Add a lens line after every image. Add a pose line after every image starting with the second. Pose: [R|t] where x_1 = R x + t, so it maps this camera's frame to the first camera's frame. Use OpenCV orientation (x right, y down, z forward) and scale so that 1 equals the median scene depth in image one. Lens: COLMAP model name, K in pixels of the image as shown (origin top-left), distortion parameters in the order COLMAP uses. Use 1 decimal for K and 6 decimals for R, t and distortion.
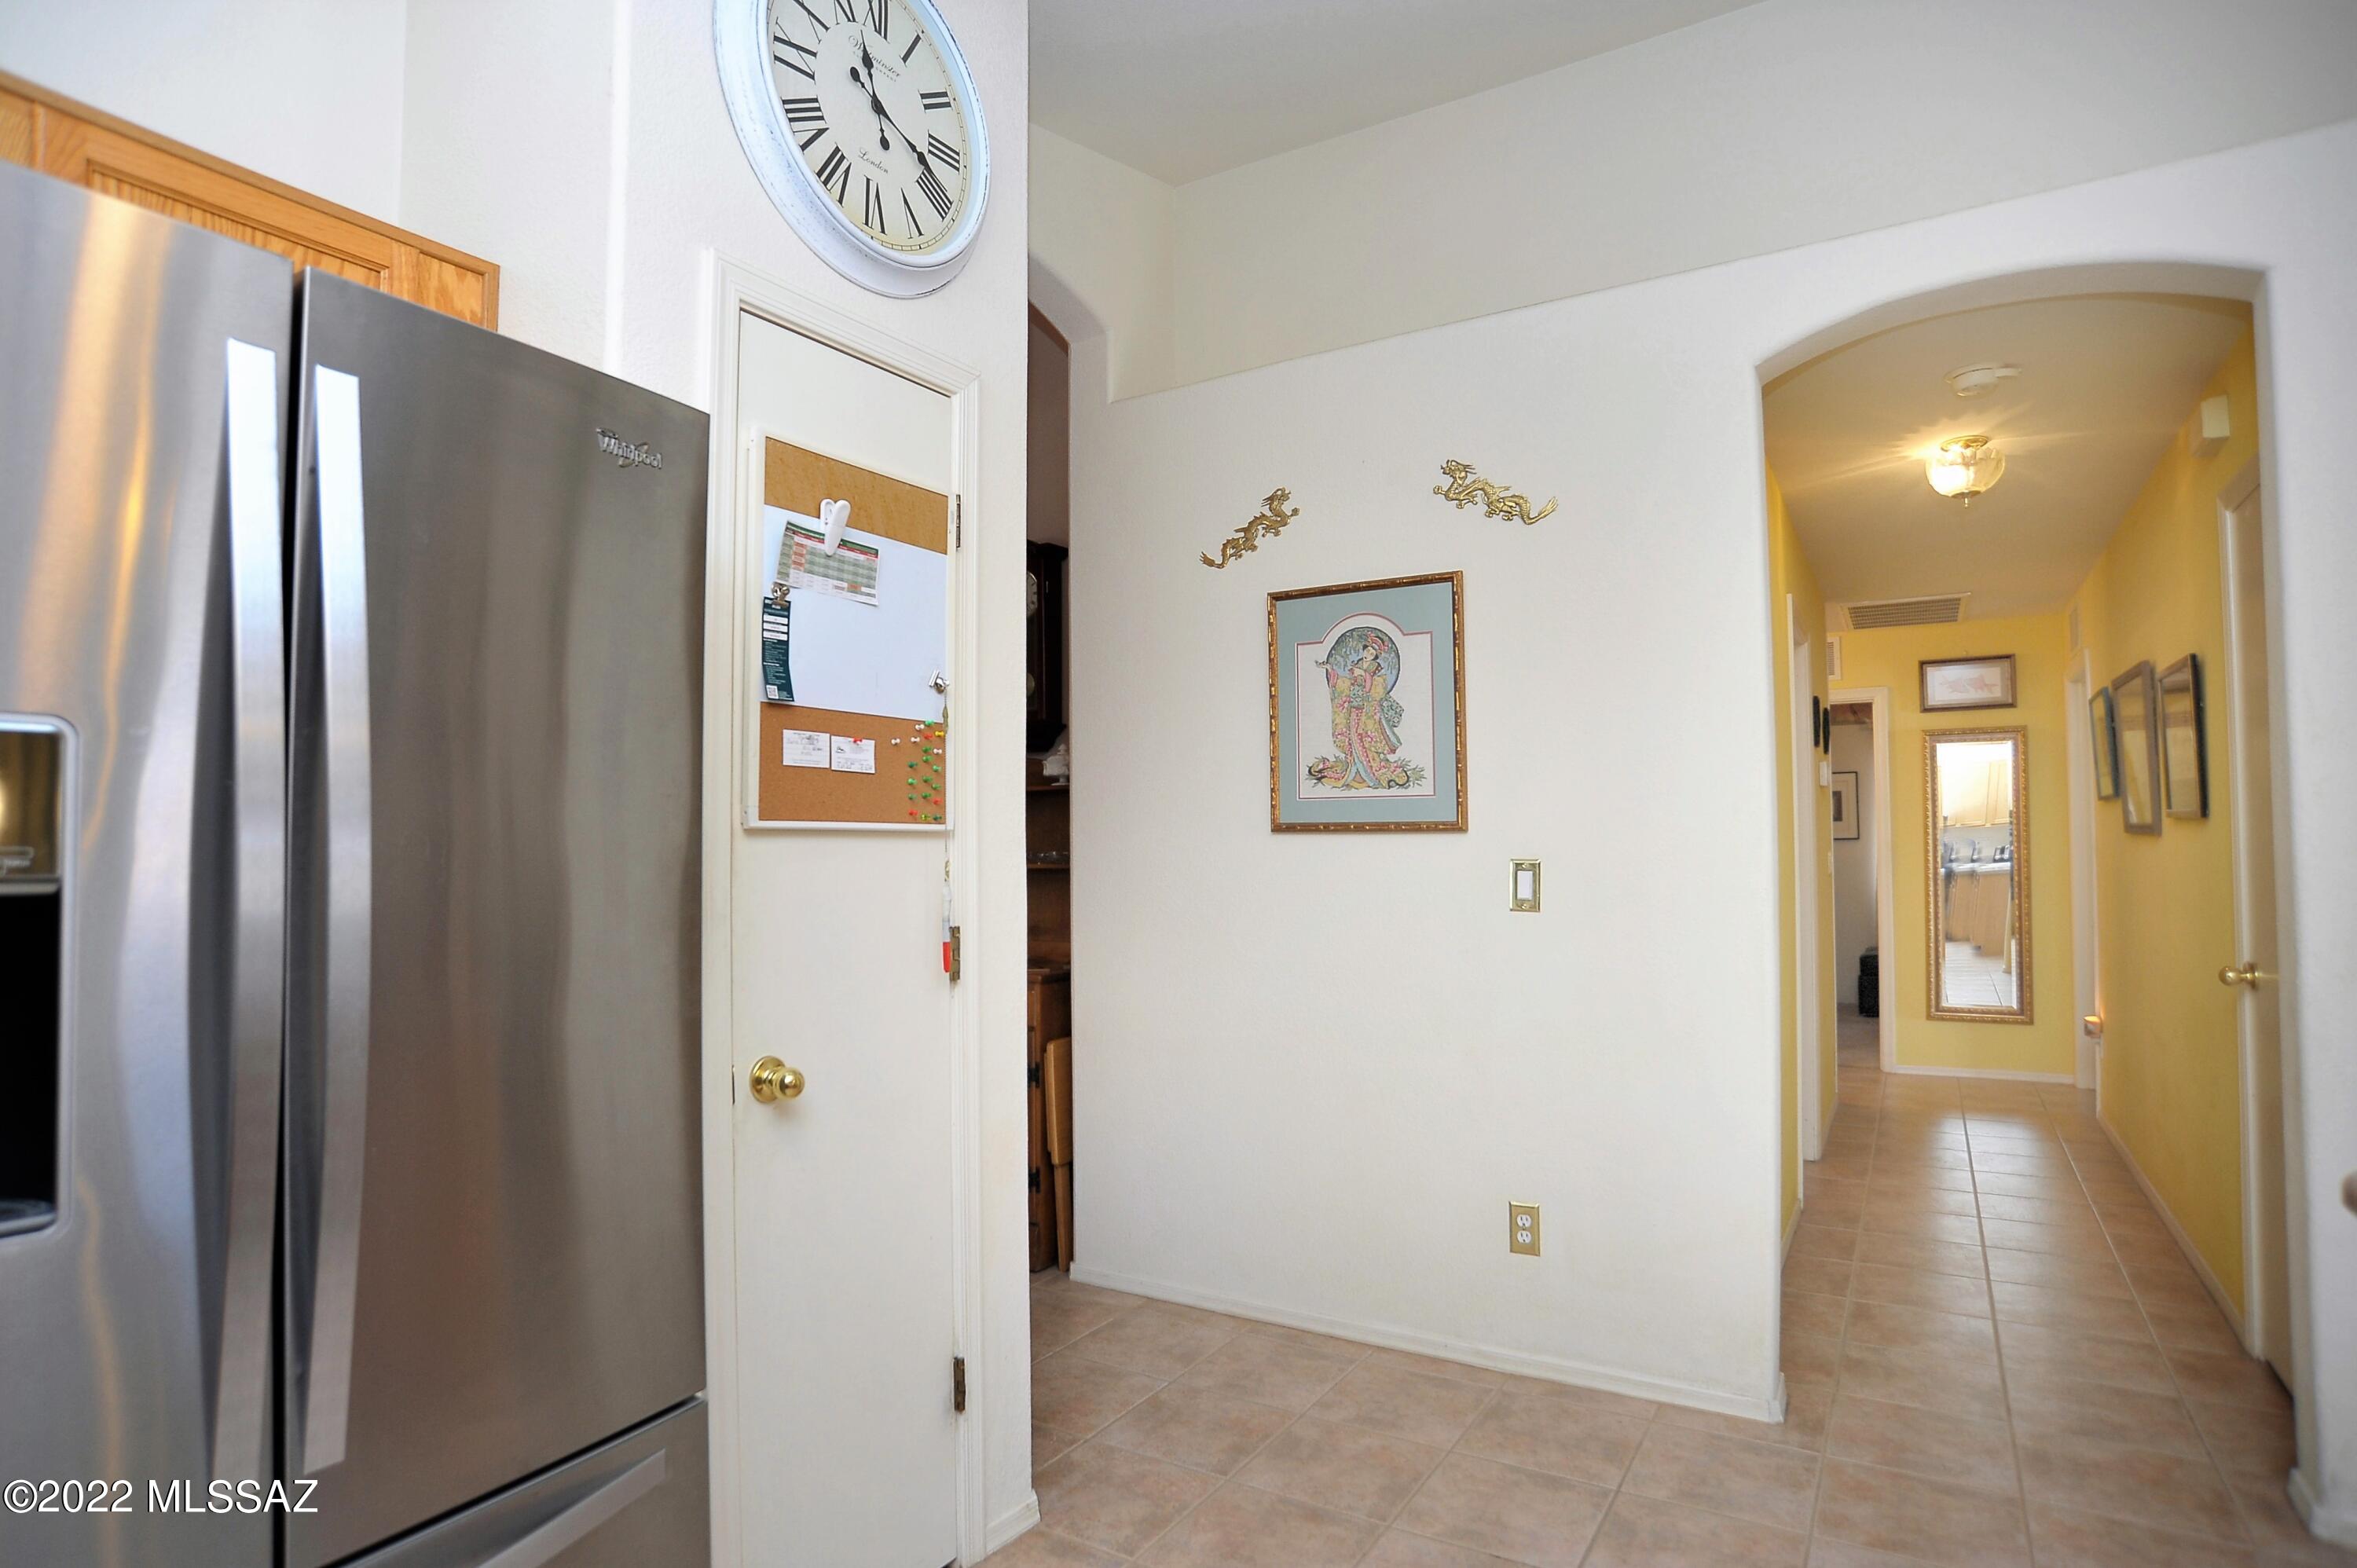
lens RADIAL K [[1238.6, 0, 1191.4], [0, 1238.6, 787.4], [0, 0, 1]] dist [-0.050817, 0.005539]
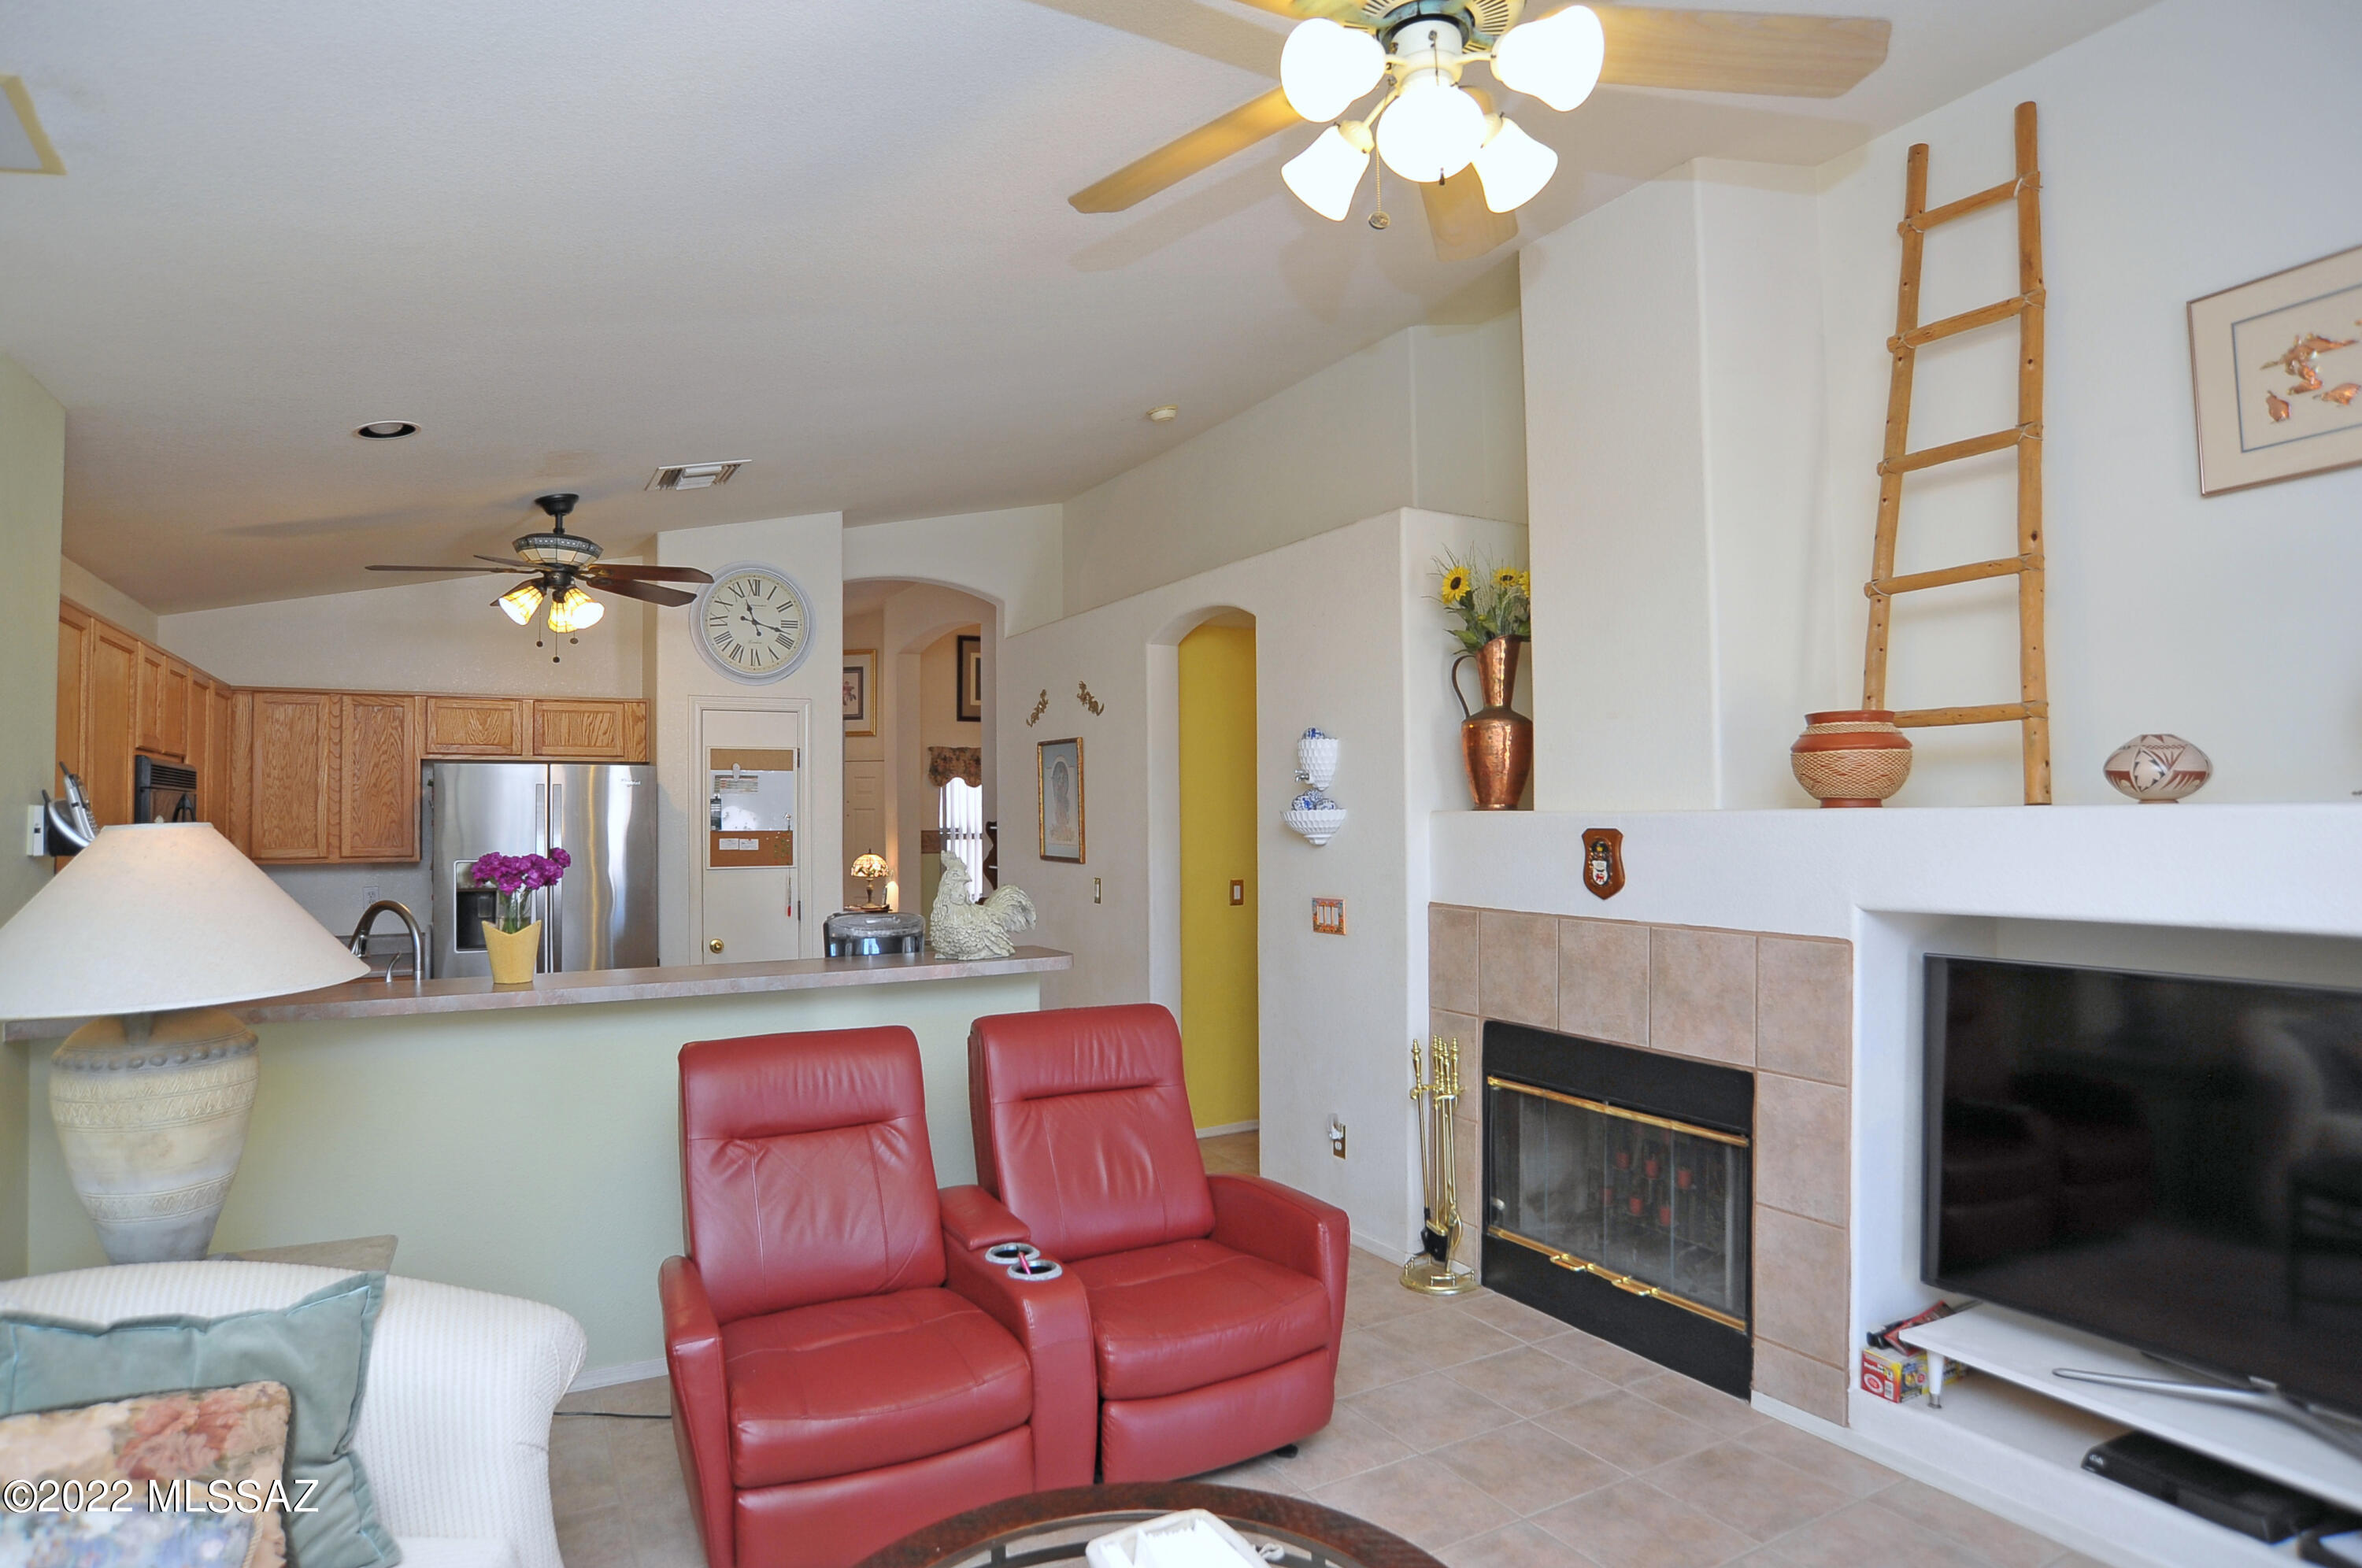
lens RADIAL K [[1407.6, 0, 1185.8], [0, 1407.6, 788.7], [0, 0, 1]] dist [-0.033323, -0.000946]
pose [[0.852065, 0.003863, -0.523421, 2.337290], [0.017469, 0.999206, 0.035811, -0.255297], [0.523144, -0.039657, 0.851321, -1.317855]]
